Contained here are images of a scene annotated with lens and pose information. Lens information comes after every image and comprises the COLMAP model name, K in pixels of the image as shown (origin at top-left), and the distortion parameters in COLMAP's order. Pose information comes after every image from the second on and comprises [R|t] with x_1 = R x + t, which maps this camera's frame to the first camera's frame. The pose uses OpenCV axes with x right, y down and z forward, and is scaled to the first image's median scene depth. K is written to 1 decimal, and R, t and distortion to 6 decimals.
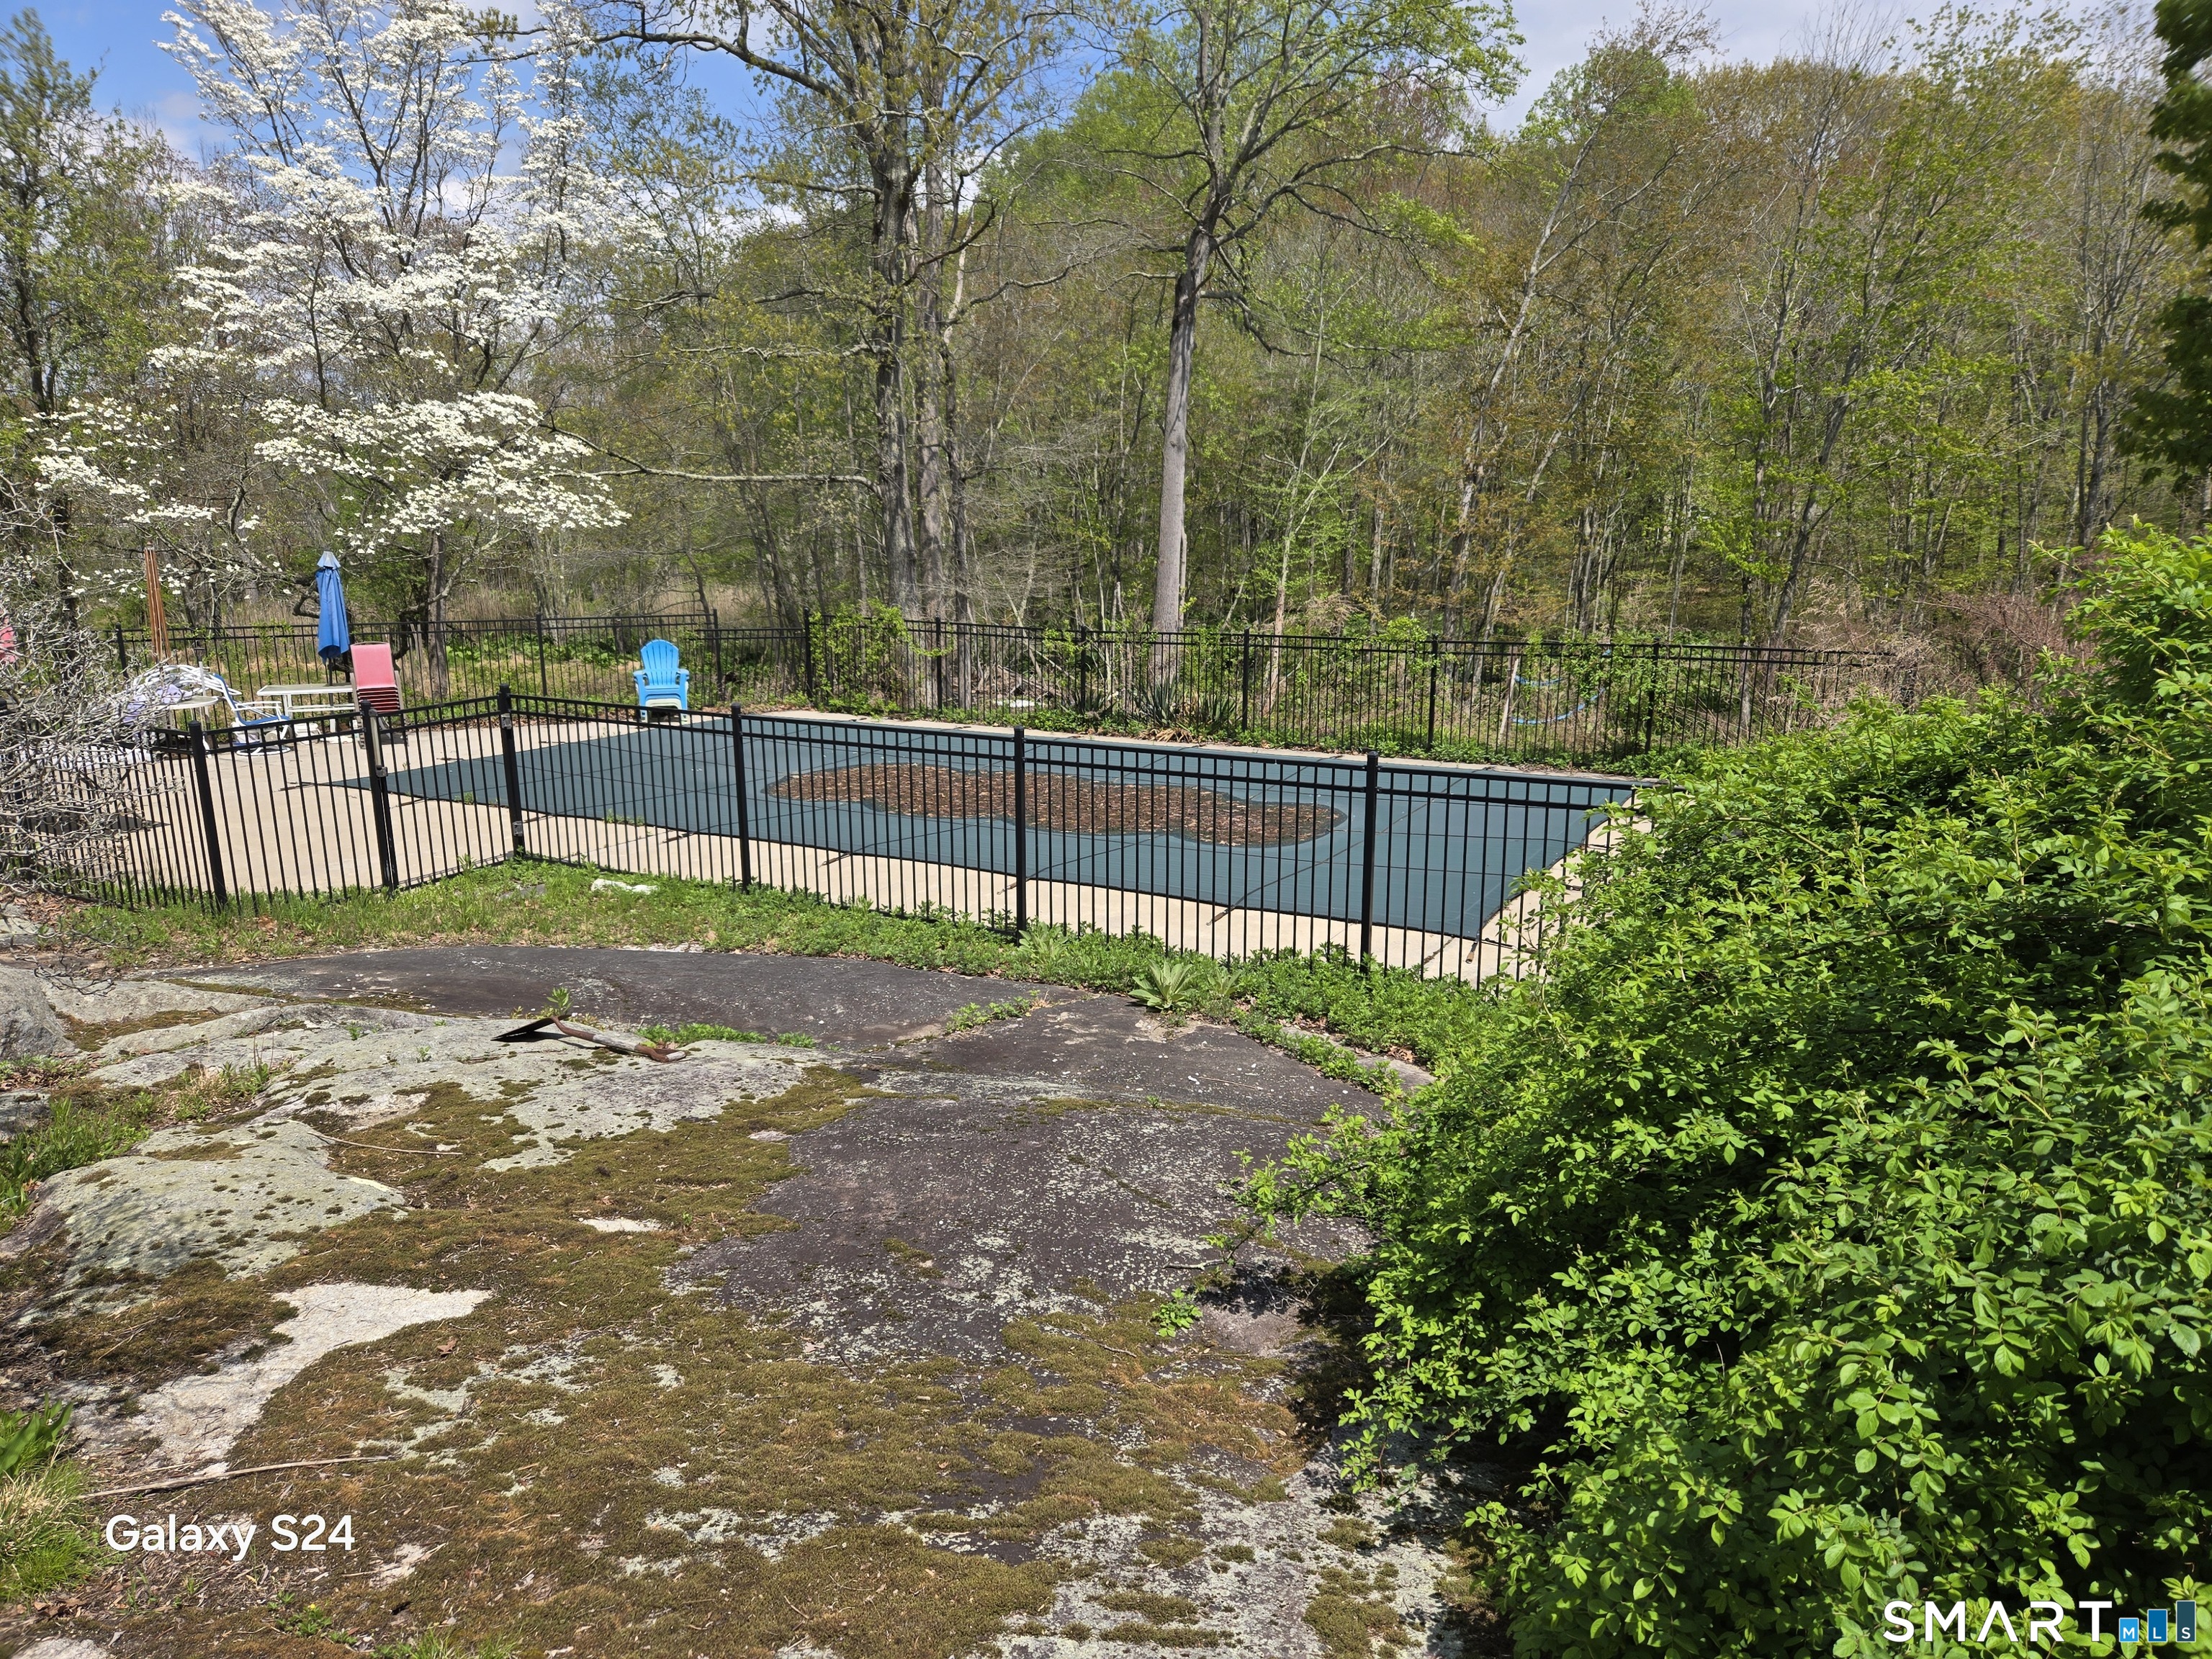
lens RADIAL K [[1422.1, 0, 1142.4], [0, 1422.1, 831.1], [0, 0, 1]] dist [0.087470, -0.073747]
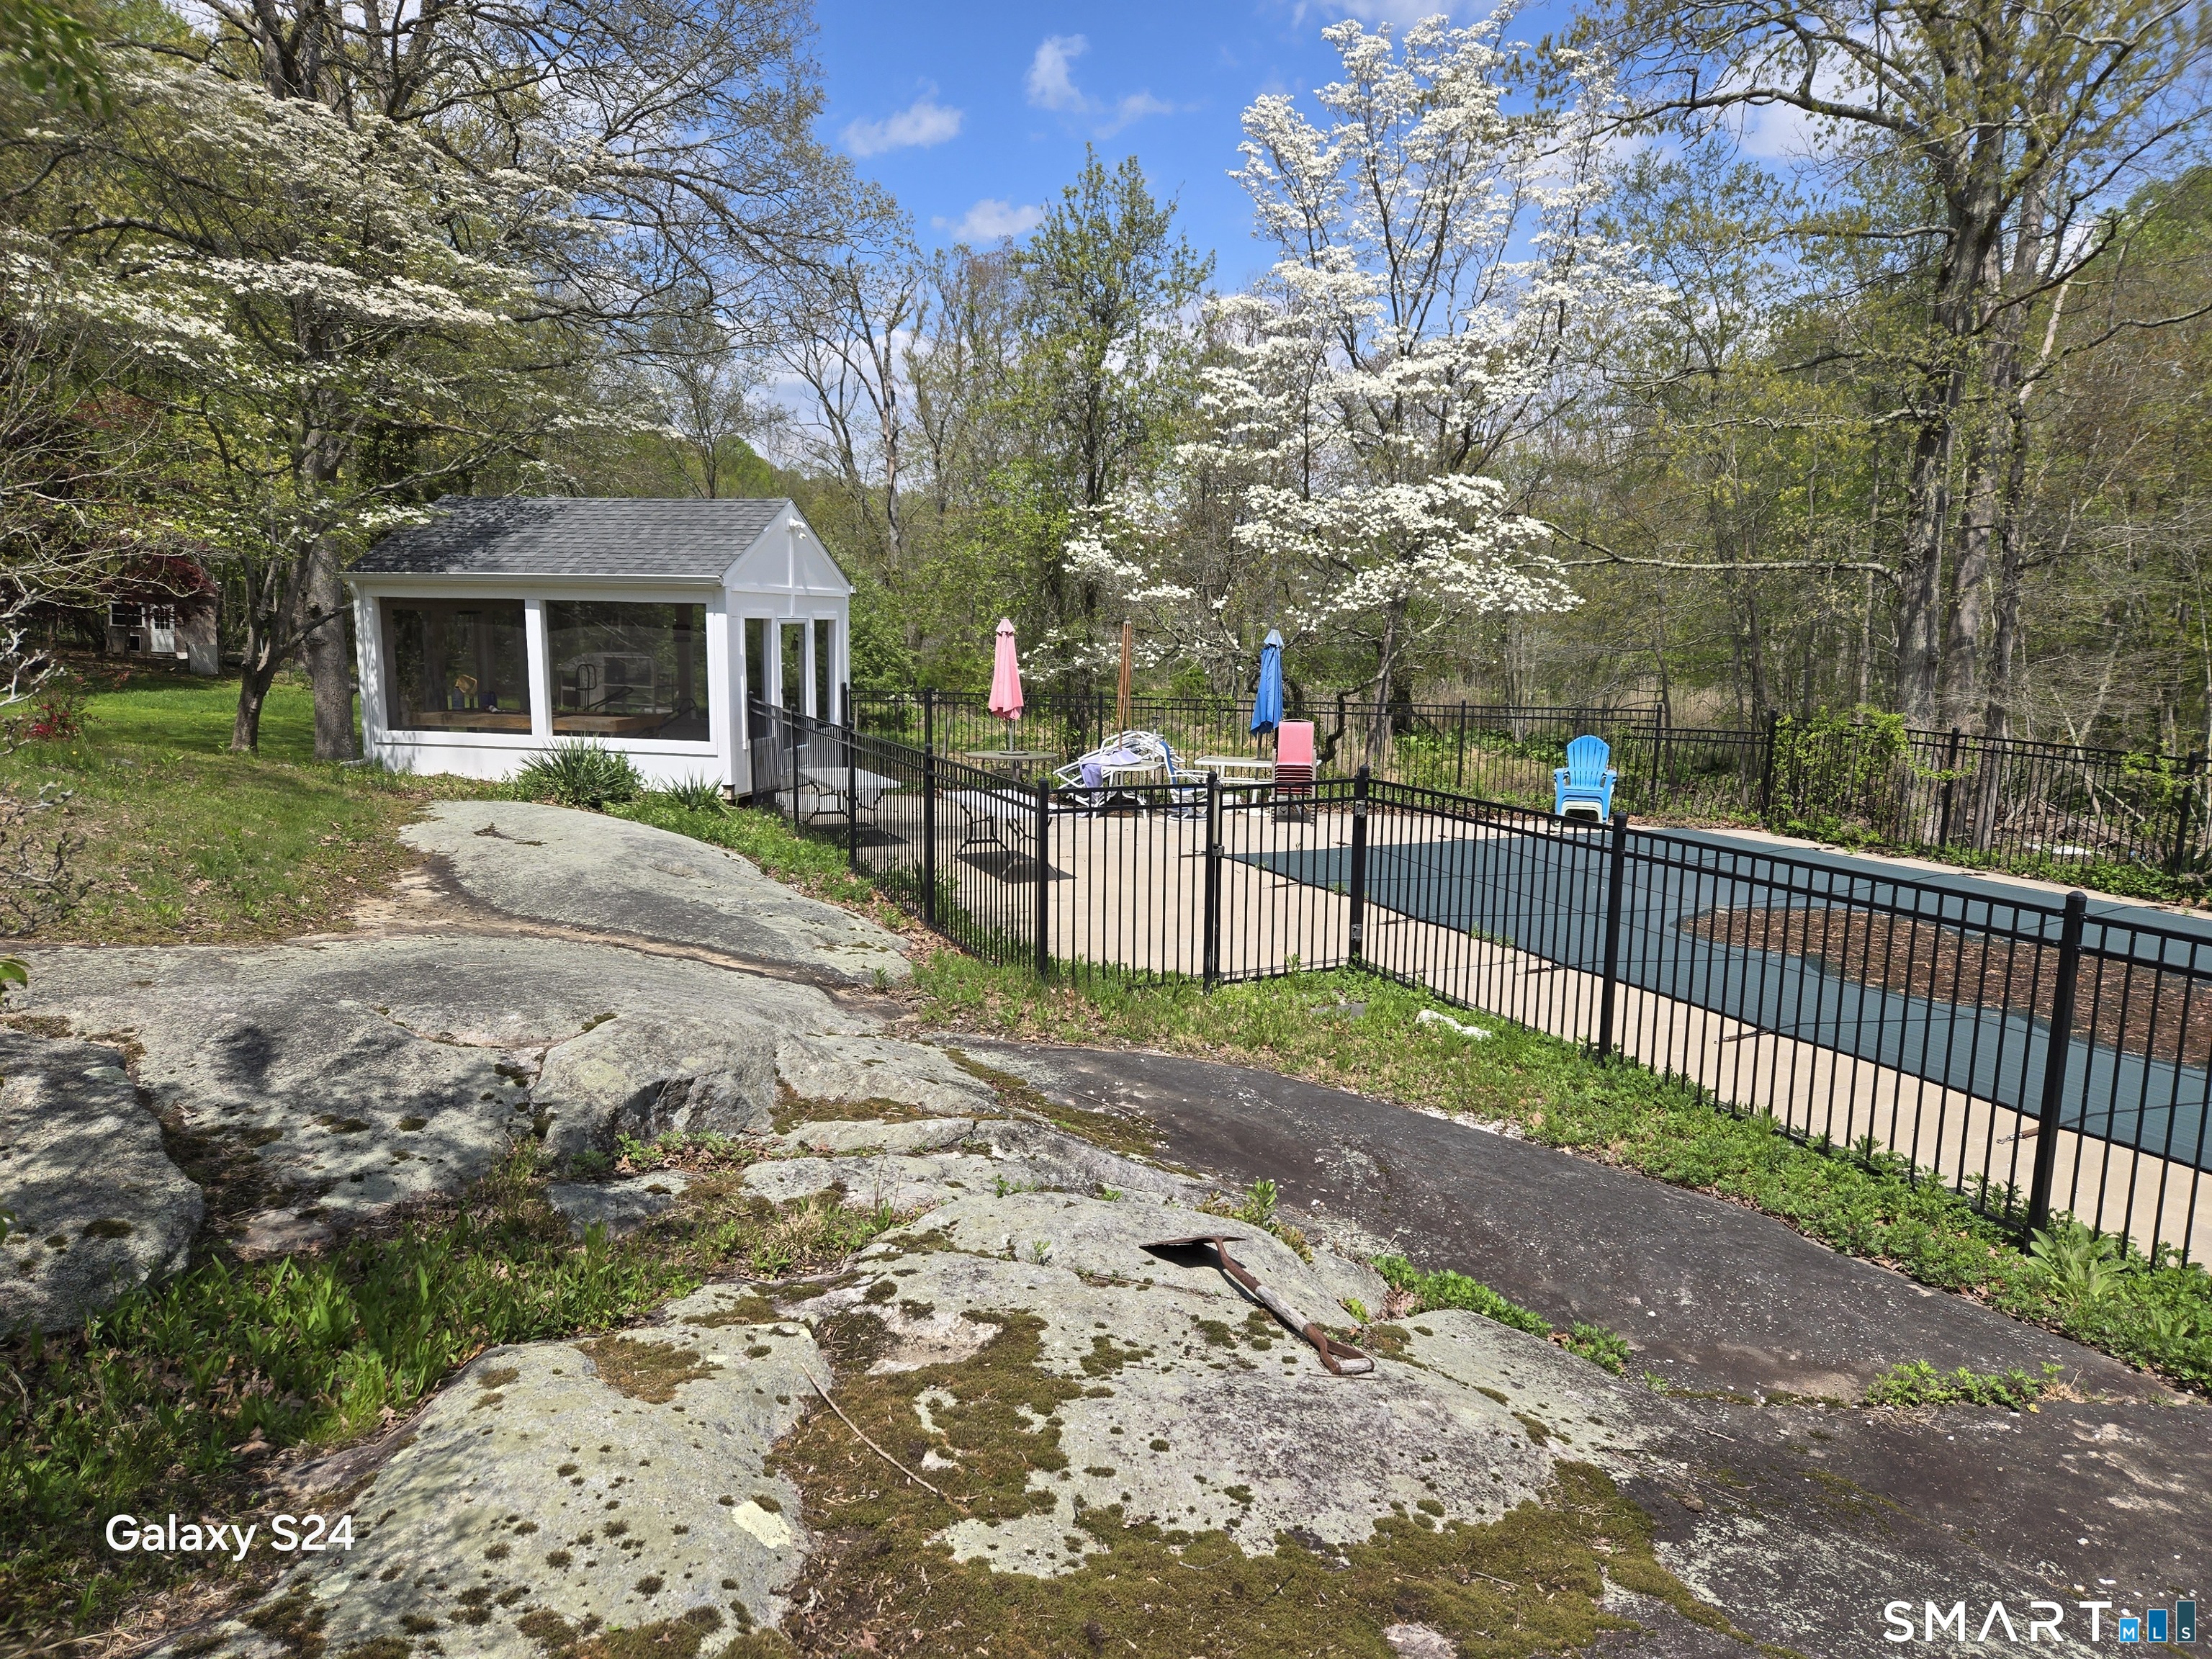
lens RADIAL K [[1422.1, 0, 1142.4], [0, 1422.1, 831.1], [0, 0, 1]] dist [0.087470, -0.073747]
pose [[0.791886, 0.104599, -0.601645, -0.018526], [-0.148337, 0.988661, -0.023358, -0.015265], [0.592379, 0.107743, 0.798422, 0.157926]]
